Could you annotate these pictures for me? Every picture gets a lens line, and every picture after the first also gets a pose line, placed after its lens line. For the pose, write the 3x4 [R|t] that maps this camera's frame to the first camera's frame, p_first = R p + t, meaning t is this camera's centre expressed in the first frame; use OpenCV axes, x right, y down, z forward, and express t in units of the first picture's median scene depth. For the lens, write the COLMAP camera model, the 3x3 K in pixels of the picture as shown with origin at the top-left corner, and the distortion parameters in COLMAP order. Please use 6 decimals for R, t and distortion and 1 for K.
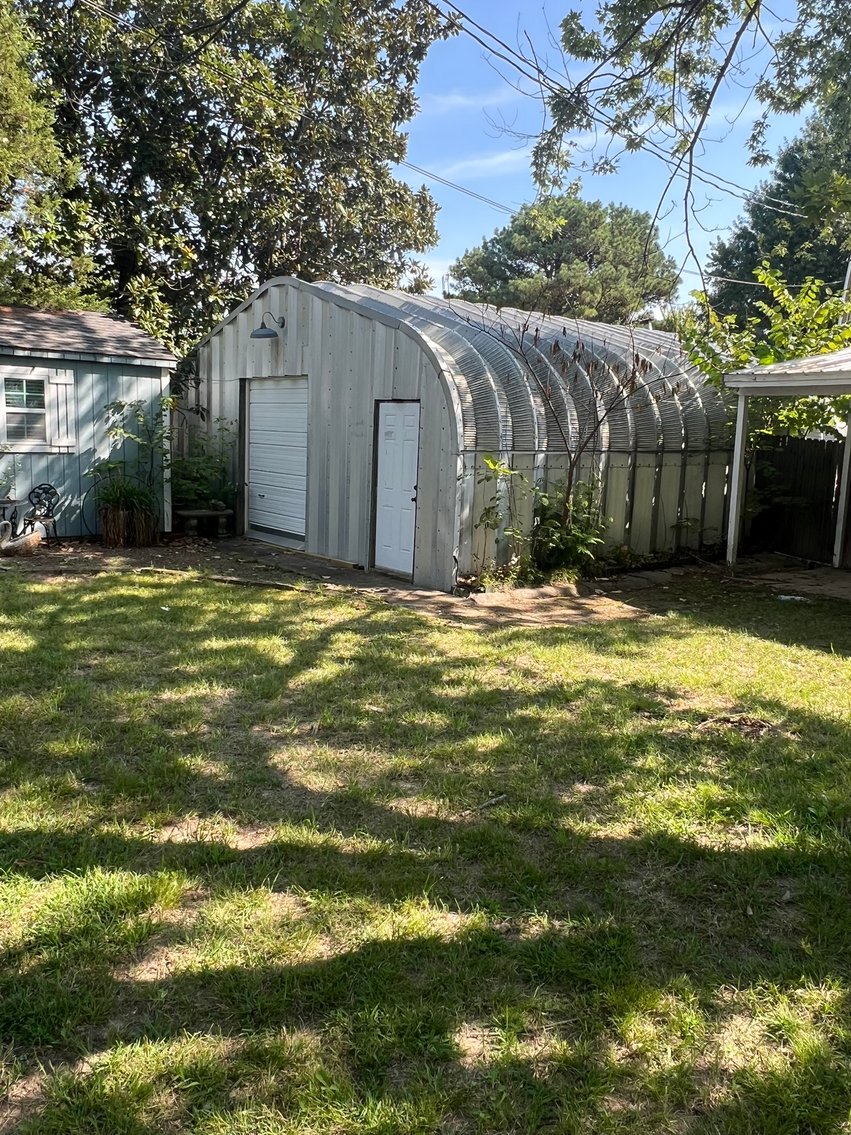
lens RADIAL K [[840.1, 0, 426.0], [0, 840.1, 557.2], [0, 0, 1]] dist [0.007783, -0.006528]
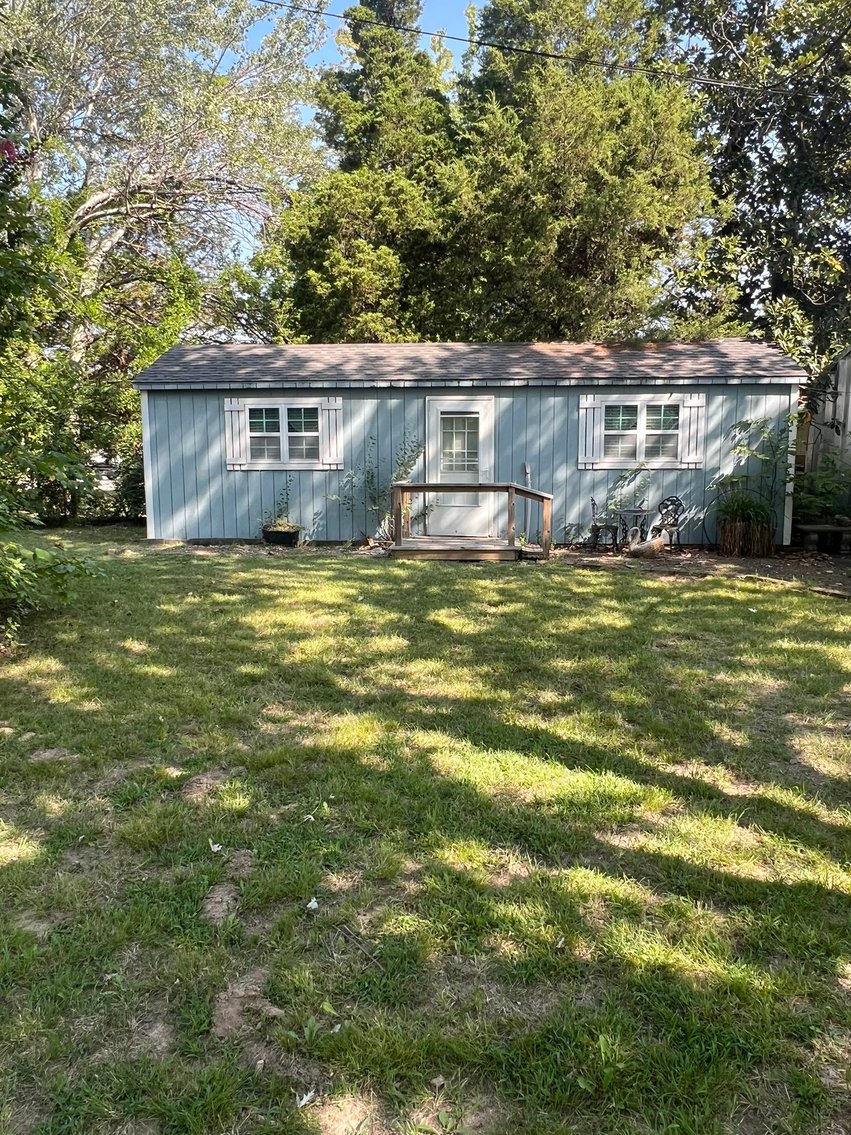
lens RADIAL K [[840.1, 0, 427.4], [0, 840.1, 570.1], [0, 0, 1]] dist [0.007783, -0.006528]
pose [[0.732926, 0.068172, -0.676884, 0.091661], [-0.074569, 0.997022, 0.019673, 0.017087], [0.676209, 0.036056, 0.735827, -0.058277]]
